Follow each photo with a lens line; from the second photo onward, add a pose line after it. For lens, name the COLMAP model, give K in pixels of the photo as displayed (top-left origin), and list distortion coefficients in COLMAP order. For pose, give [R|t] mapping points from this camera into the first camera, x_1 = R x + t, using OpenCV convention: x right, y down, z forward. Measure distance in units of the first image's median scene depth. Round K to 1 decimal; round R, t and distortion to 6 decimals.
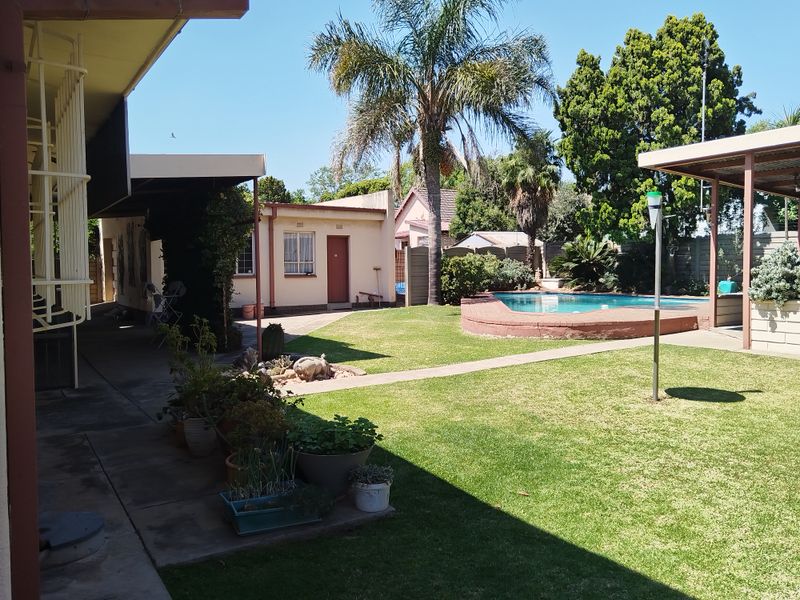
lens RADIAL K [[614.9, 0, 400.8], [0, 614.9, 305.0], [0, 0, 1]] dist [0.009398, -0.030334]
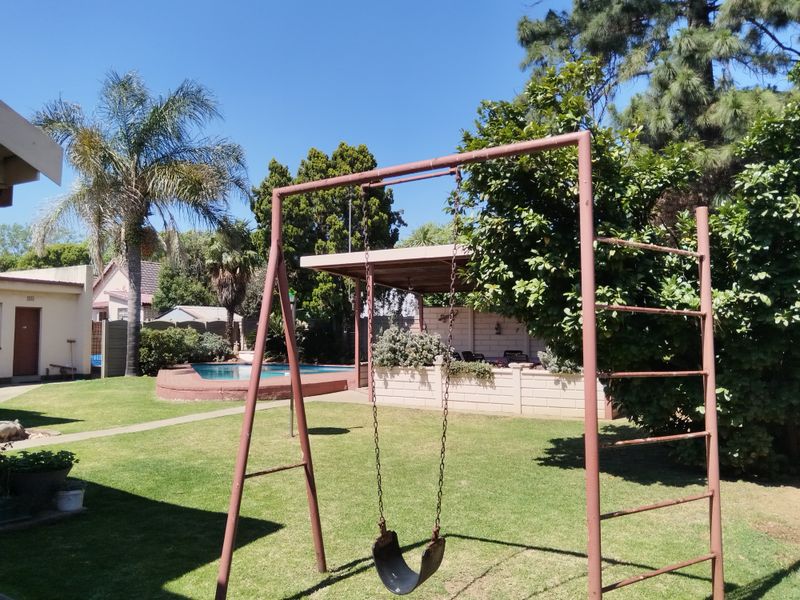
lens RADIAL K [[614.9, 0, 400.8], [0, 614.9, 305.0], [0, 0, 1]] dist [0.009398, -0.030334]
pose [[0.897181, 0.033698, 0.440376, 0.000088], [0.017951, 0.993479, -0.112593, 0.005613], [-0.441299, 0.108922, 0.890725, -0.146262]]
